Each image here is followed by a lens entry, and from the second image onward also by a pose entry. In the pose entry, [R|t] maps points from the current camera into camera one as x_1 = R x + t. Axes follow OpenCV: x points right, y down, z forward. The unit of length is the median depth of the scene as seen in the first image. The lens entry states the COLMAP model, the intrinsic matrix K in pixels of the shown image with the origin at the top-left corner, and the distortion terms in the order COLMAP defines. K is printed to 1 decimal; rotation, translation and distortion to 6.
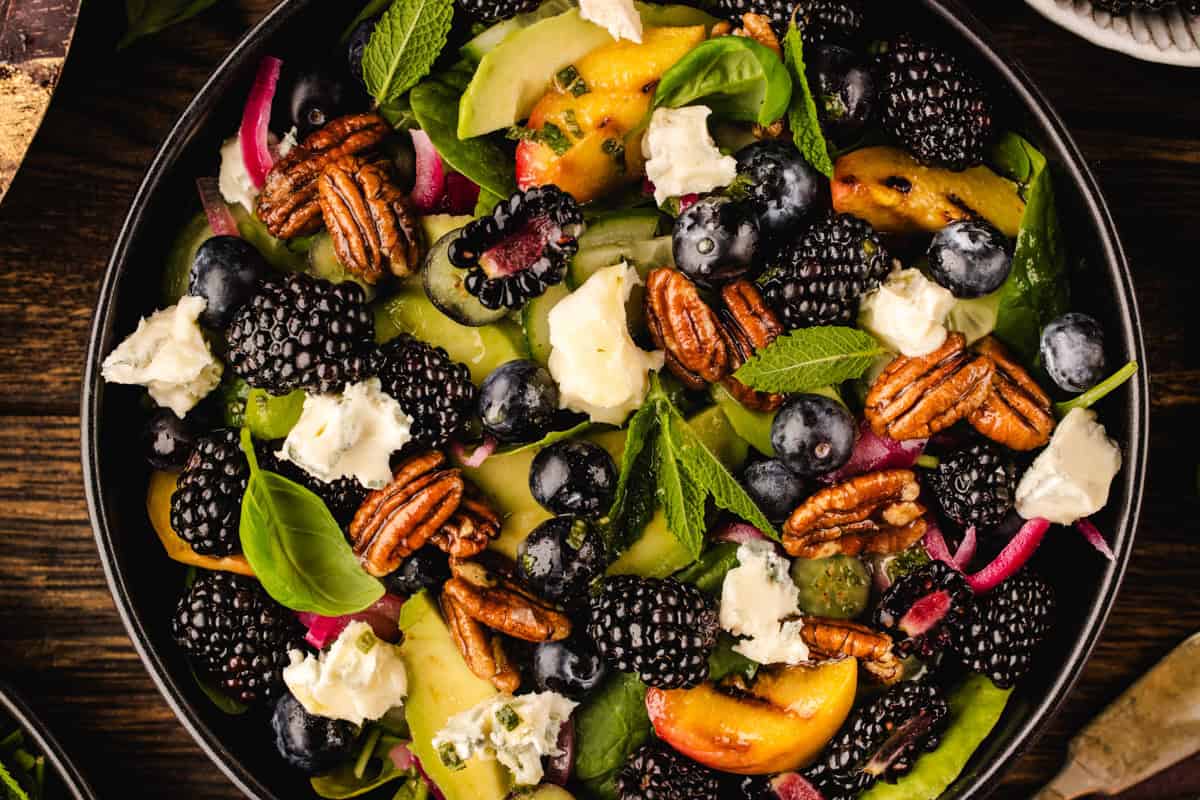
lens RADIAL K [[3375.1, 0, 597.8], [0, 3375.1, 443.7], [0, 0, 1]] dist [0.001136, 0.828161]
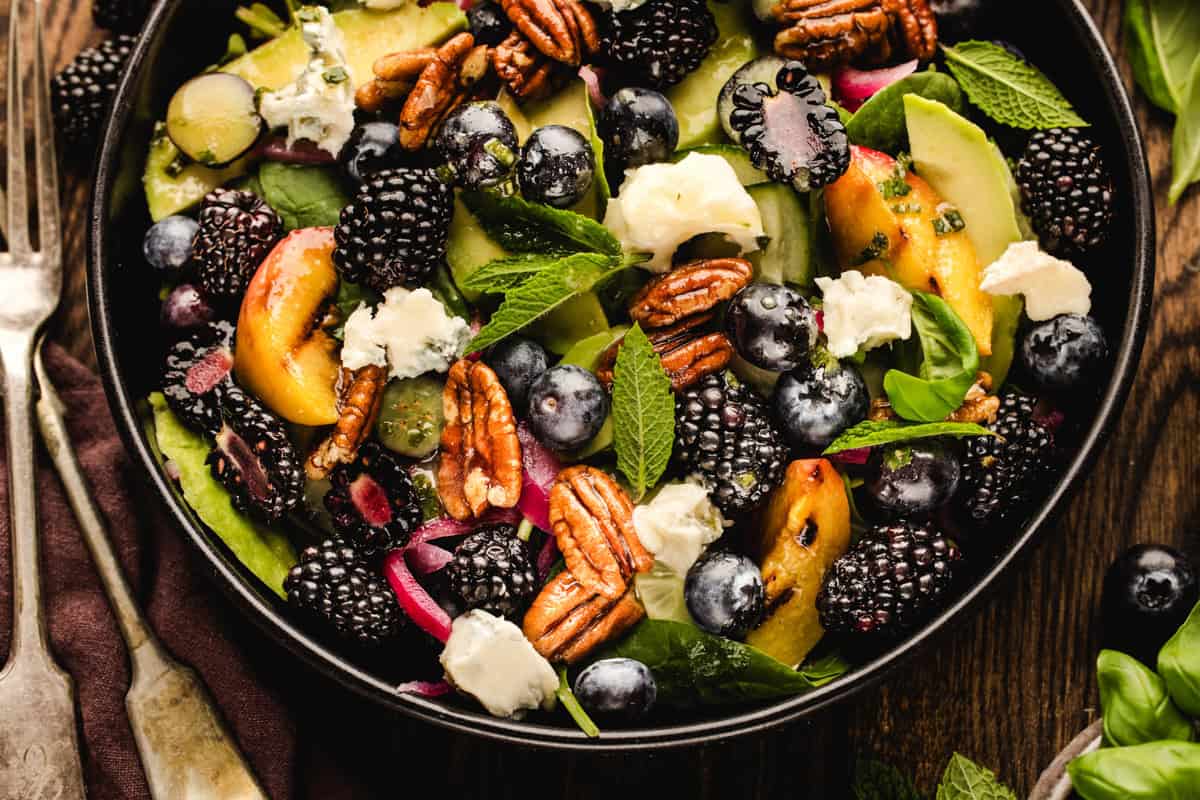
lens RADIAL K [[3375.1, 0, 597.8], [0, 3375.1, 443.7], [0, 0, 1]] dist [0.001136, 0.828161]
pose [[-0.129435, 0.954395, -0.269029, 0.339322], [-0.991588, -0.124405, 0.035735, -0.048219], [0.000637, 0.271392, 0.962469, 0.051954]]
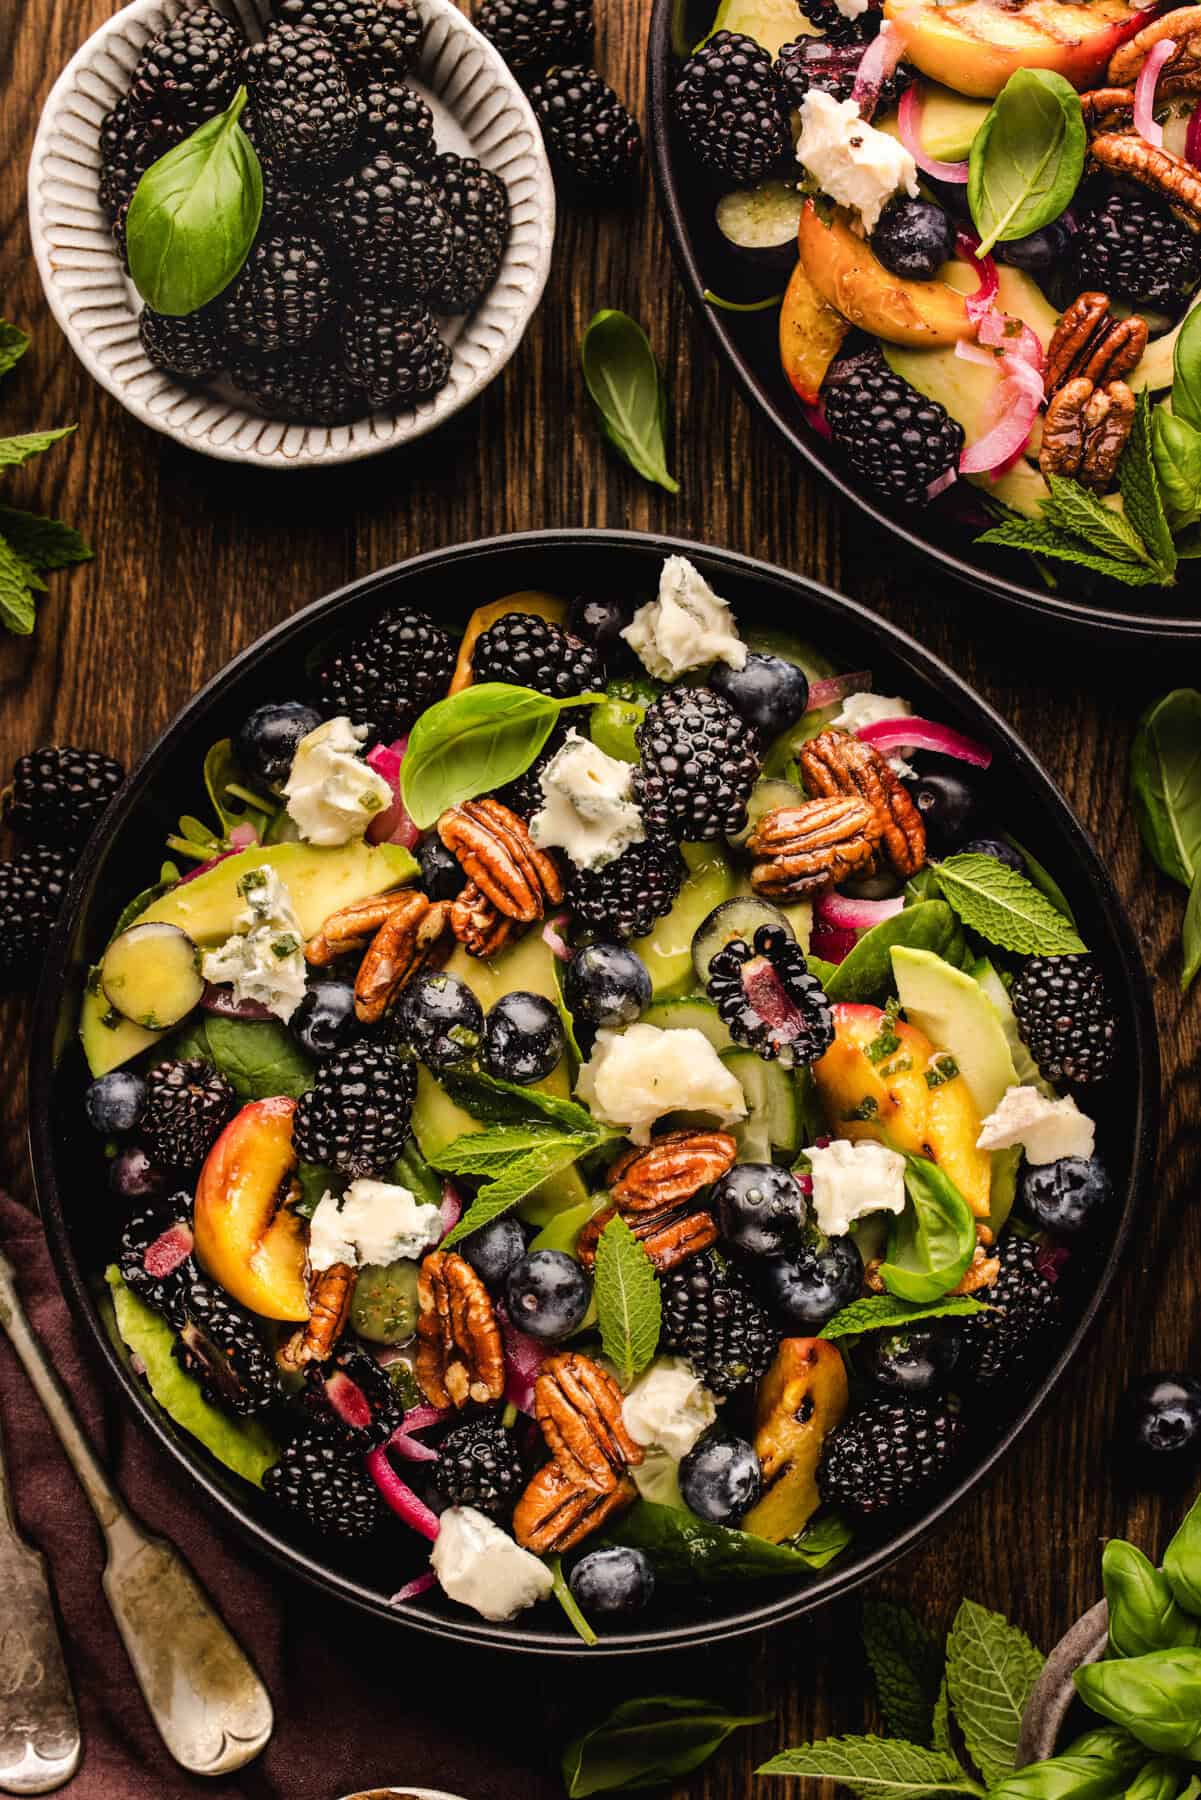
lens RADIAL K [[5062.7, 0, 560.1], [0, 5062.7, 988.5], [0, 0, 1]] dist [0.001136, 0.828161]
pose [[-0.082330, 0.995725, -0.041872, 0.037542], [-0.996601, -0.082137, 0.006325, -0.007850], [0.002859, 0.042250, 0.999103, -0.420973]]
